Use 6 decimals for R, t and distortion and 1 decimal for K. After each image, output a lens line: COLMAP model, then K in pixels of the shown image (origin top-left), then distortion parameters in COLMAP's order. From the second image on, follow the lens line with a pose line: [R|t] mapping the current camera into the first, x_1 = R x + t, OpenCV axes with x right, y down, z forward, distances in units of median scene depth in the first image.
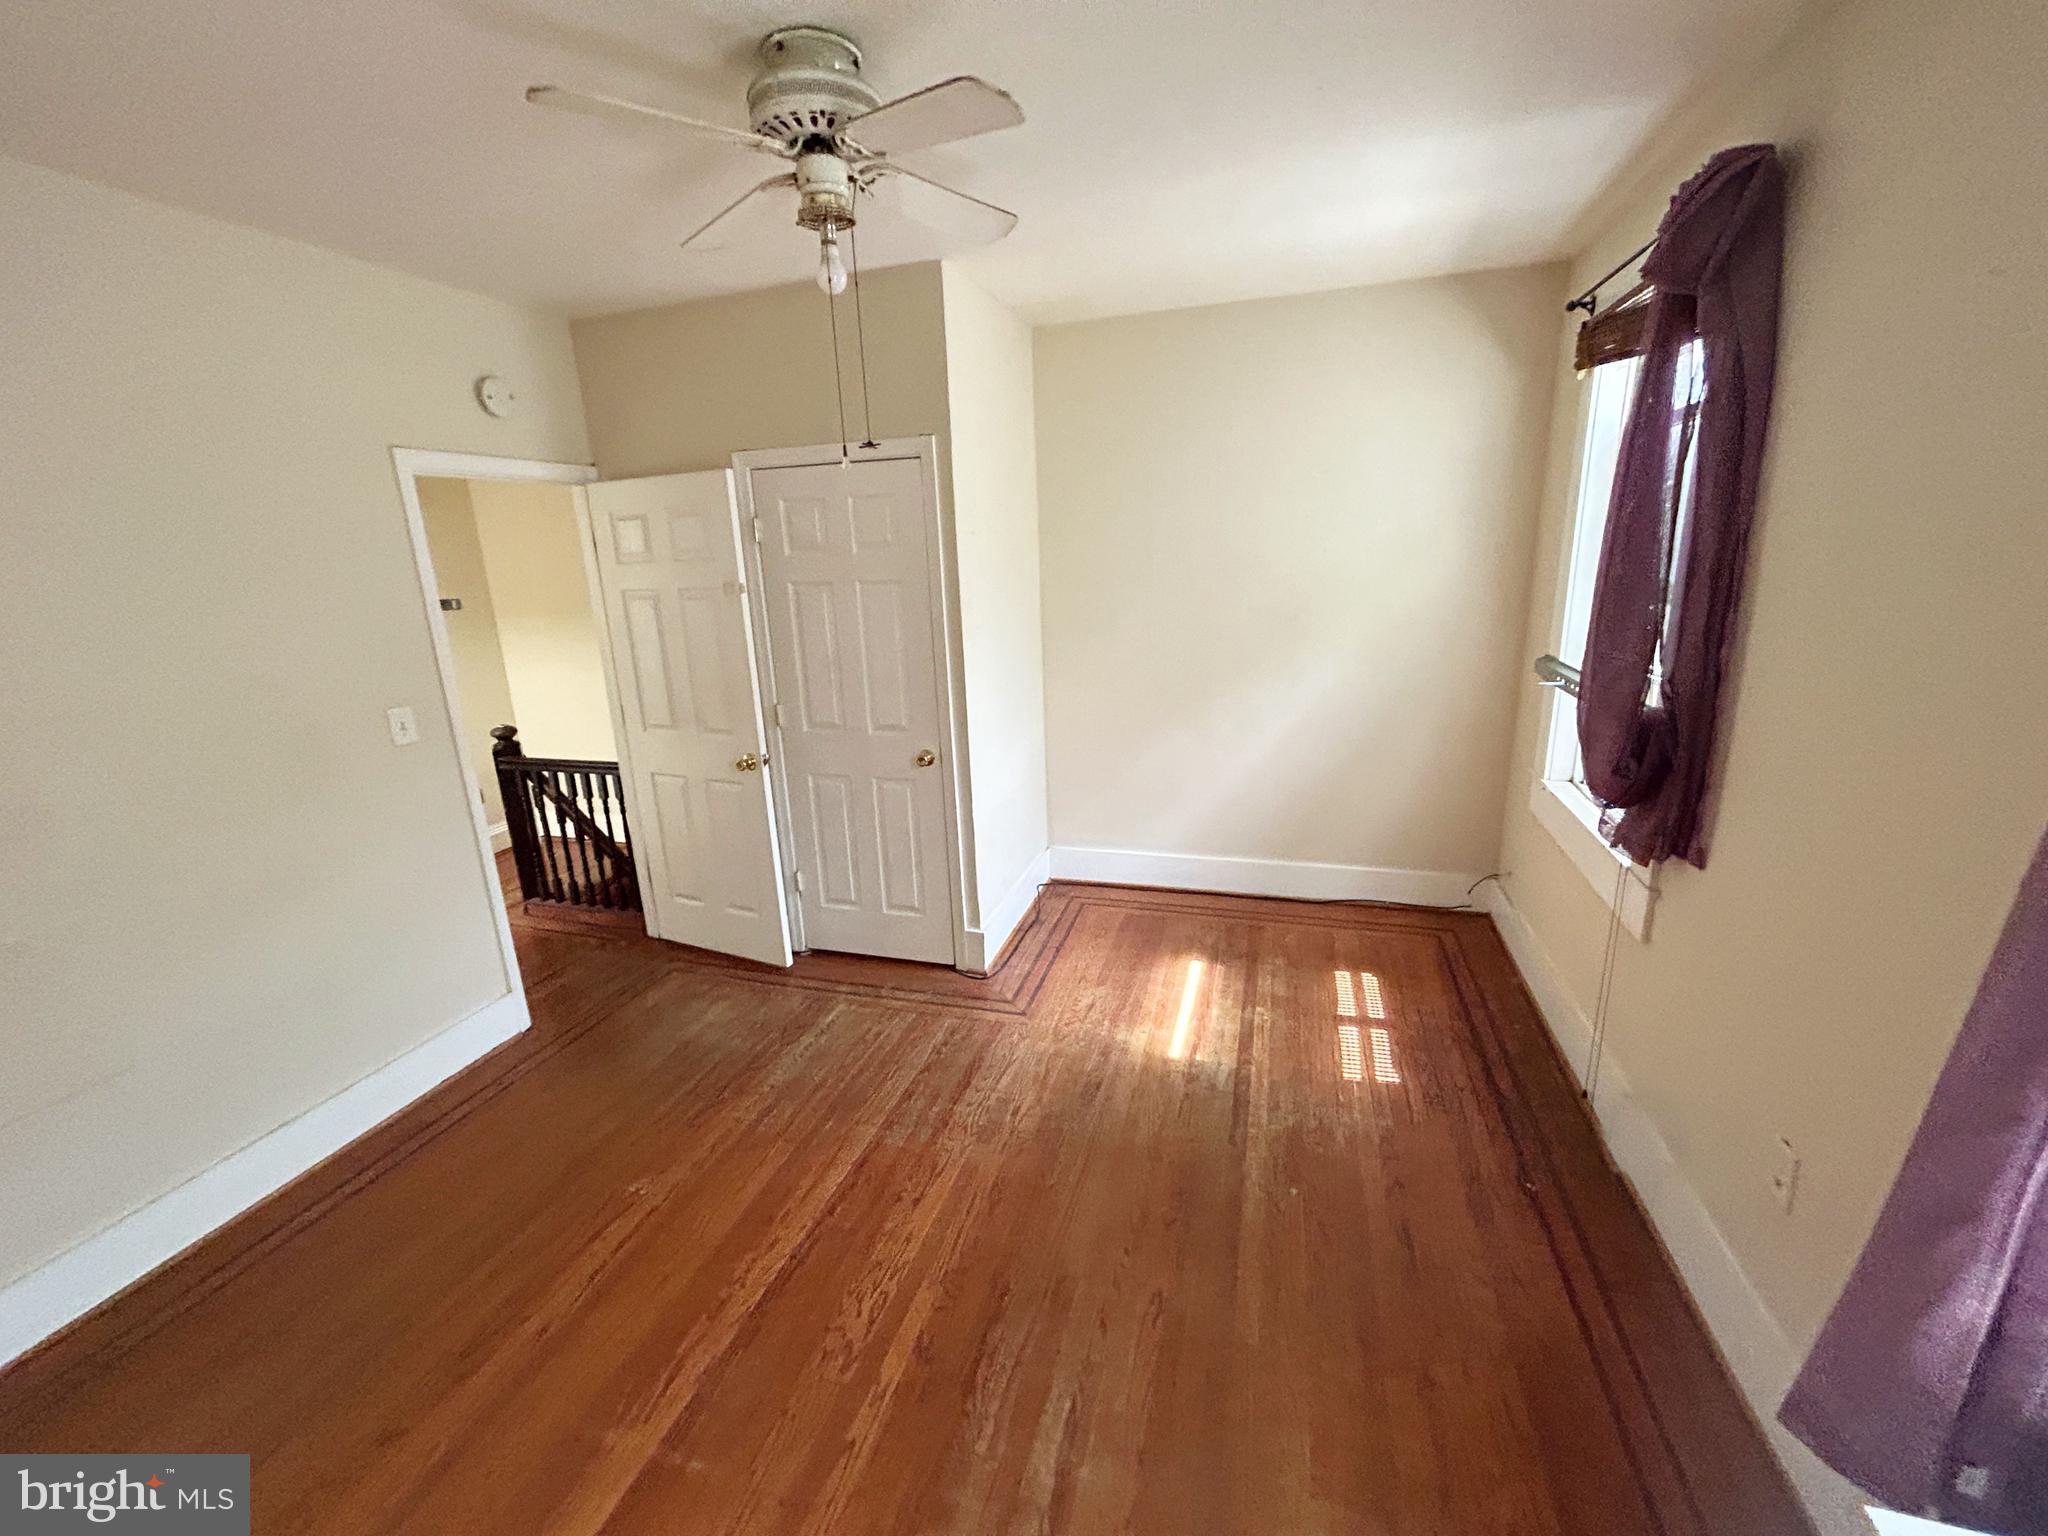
lens RADIAL K [[823.2, 0, 1022.4], [0, 823.2, 763.8], [0, 0, 1]] dist [-0.013371, 0.002706]
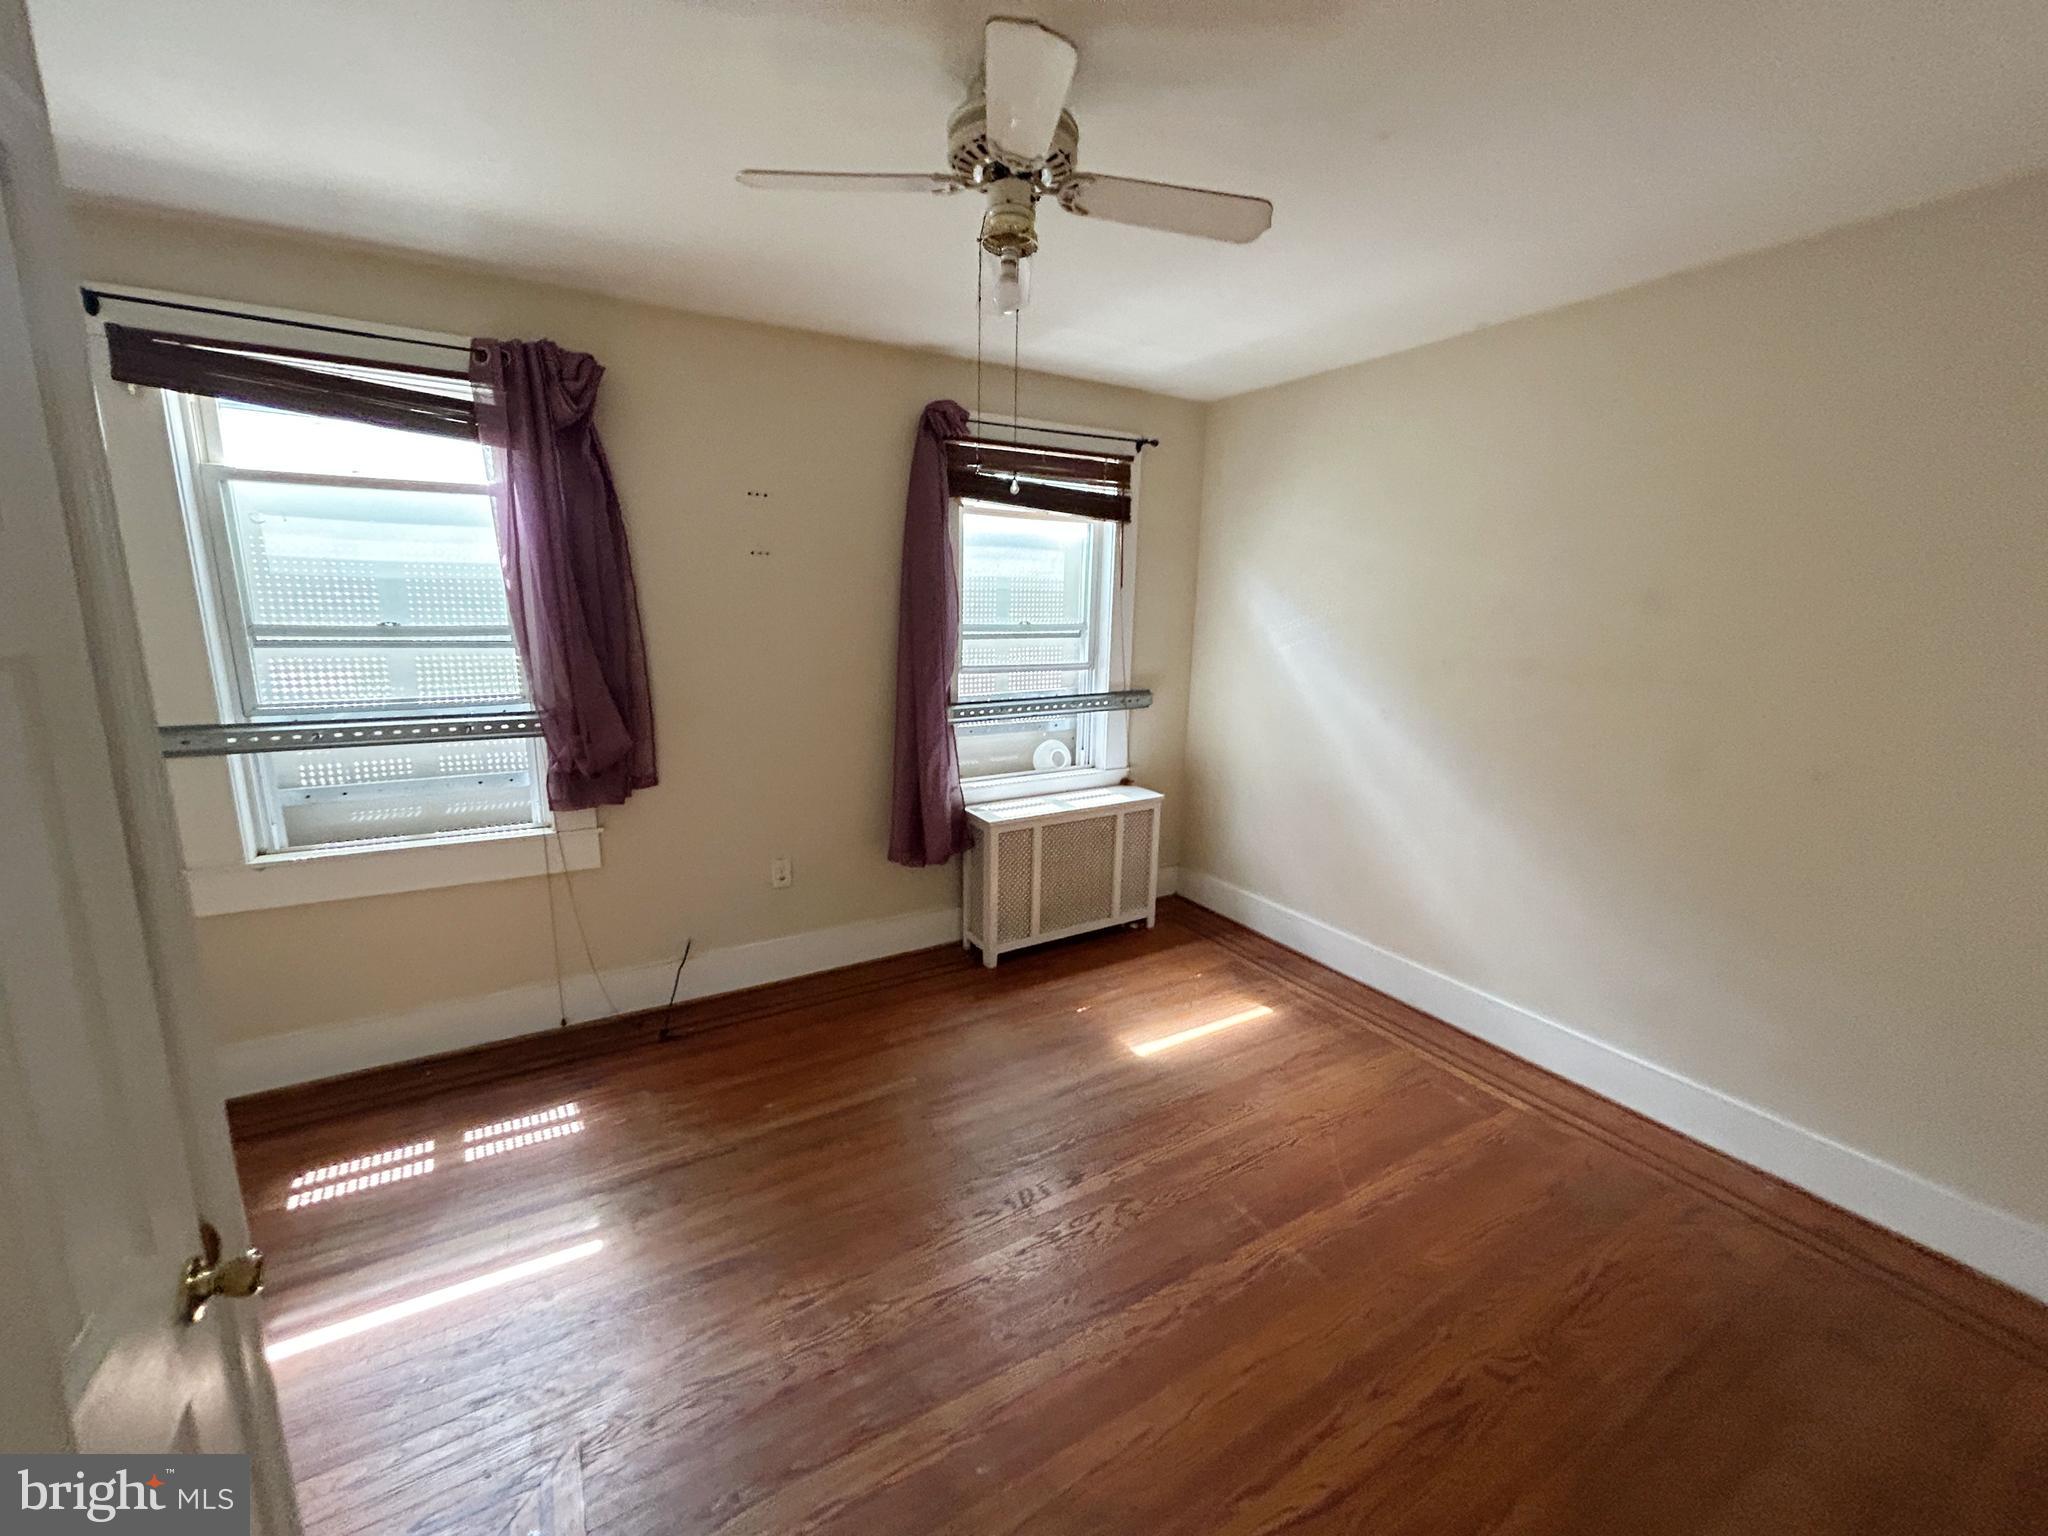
lens RADIAL K [[823.2, 0, 1022.8], [0, 823.2, 765.0], [0, 0, 1]] dist [-0.013371, 0.002706]
pose [[-0.740750, -0.110074, 0.662701, -0.641625], [0.187214, 0.913578, 0.361008, -0.287688], [-0.645167, 0.391484, -0.656125, 1.232208]]
